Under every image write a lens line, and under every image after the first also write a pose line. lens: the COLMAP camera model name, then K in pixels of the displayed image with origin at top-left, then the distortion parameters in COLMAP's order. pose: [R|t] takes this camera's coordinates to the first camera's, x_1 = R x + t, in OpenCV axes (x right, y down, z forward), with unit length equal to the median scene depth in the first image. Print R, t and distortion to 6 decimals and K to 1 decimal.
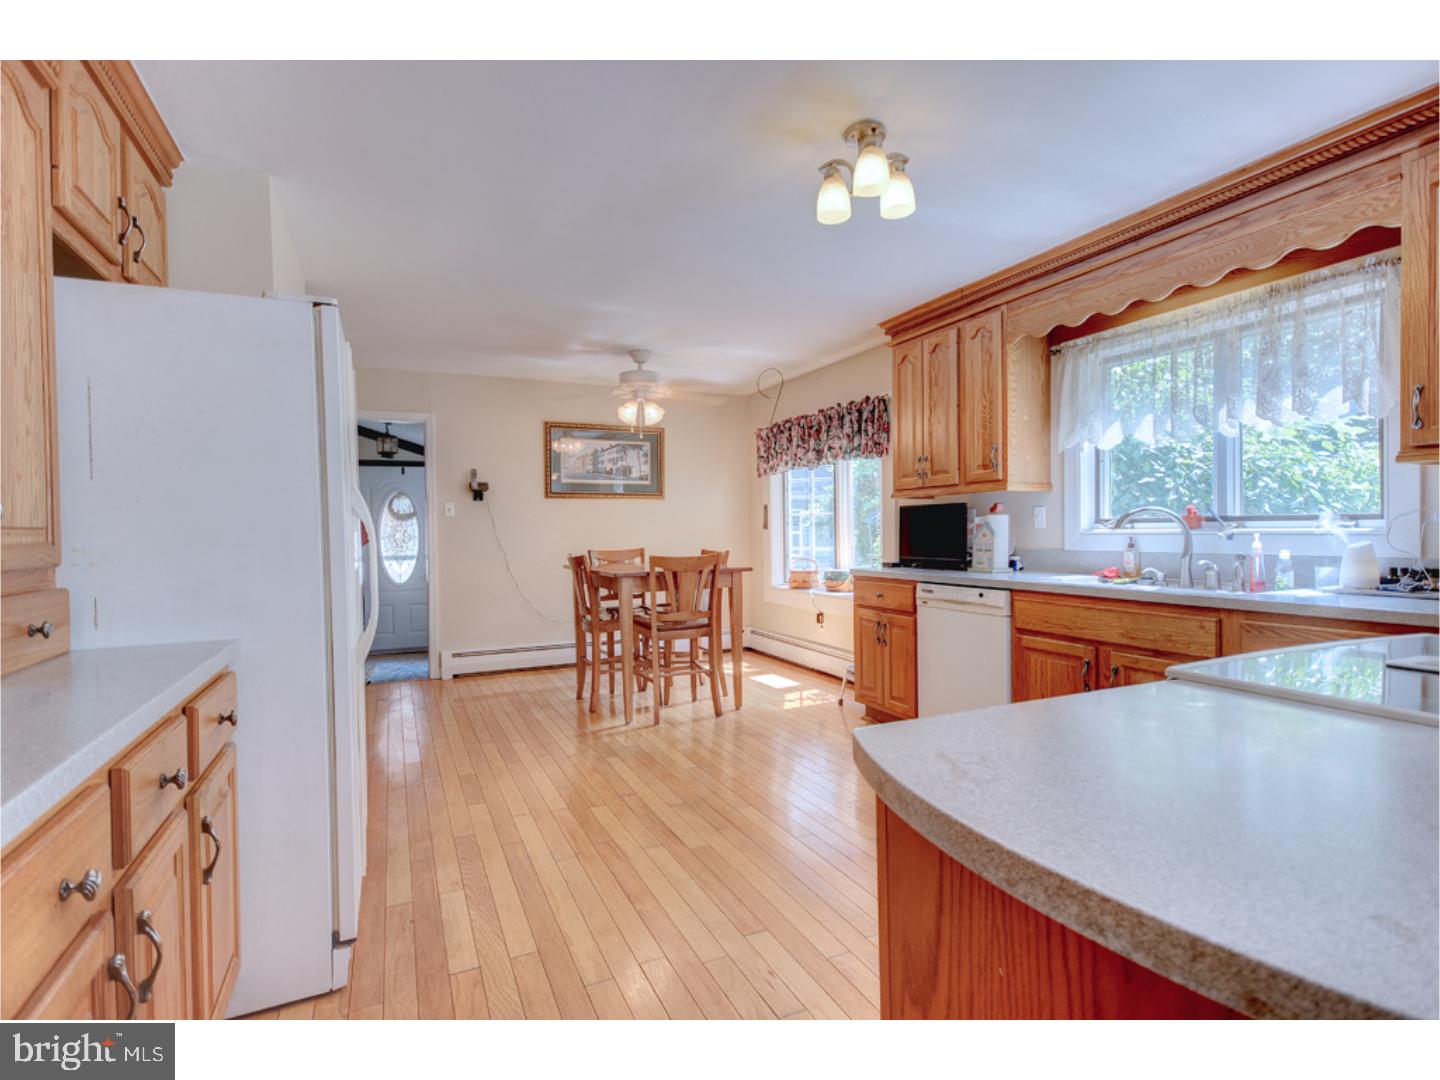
lens RADIAL K [[709.9, 0, 722.1], [0, 709.9, 538.9], [0, 0, 1]] dist [0.027141, 0.000038]
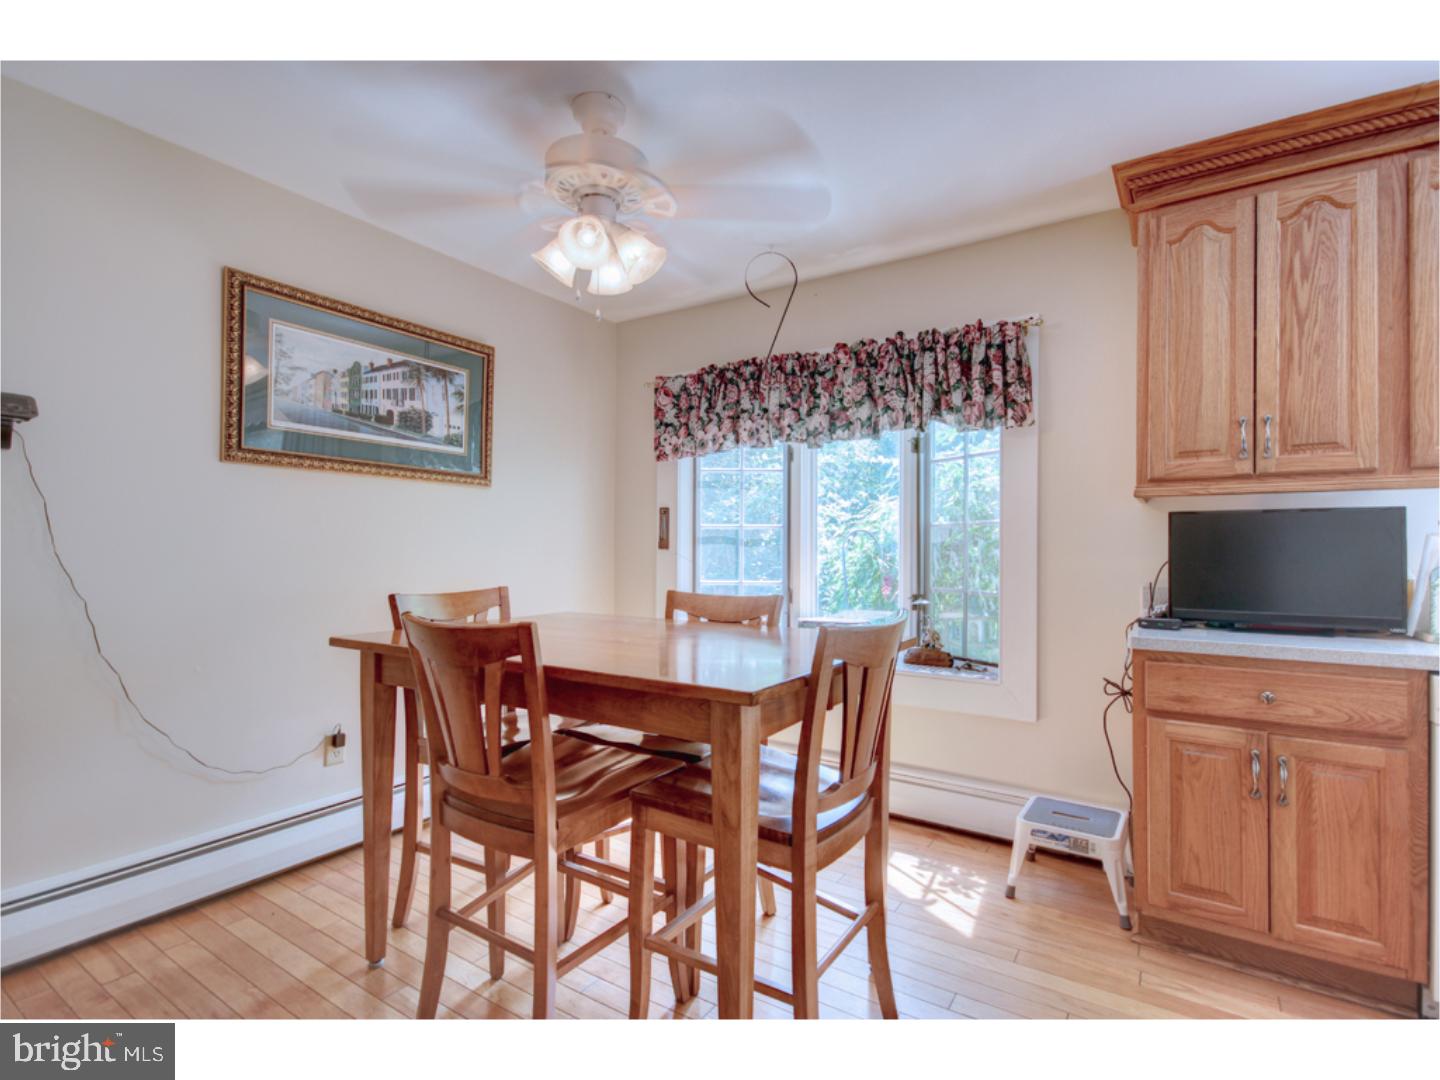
lens RADIAL K [[709.9, 0, 716.2], [0, 709.9, 544.7], [0, 0, 1]] dist [0.027141, 0.000038]
pose [[0.852879, 0.023590, 0.521575, -0.218701], [-0.010564, 0.999554, -0.027934, -0.002140], [-0.522001, 0.018314, 0.852748, 0.505881]]
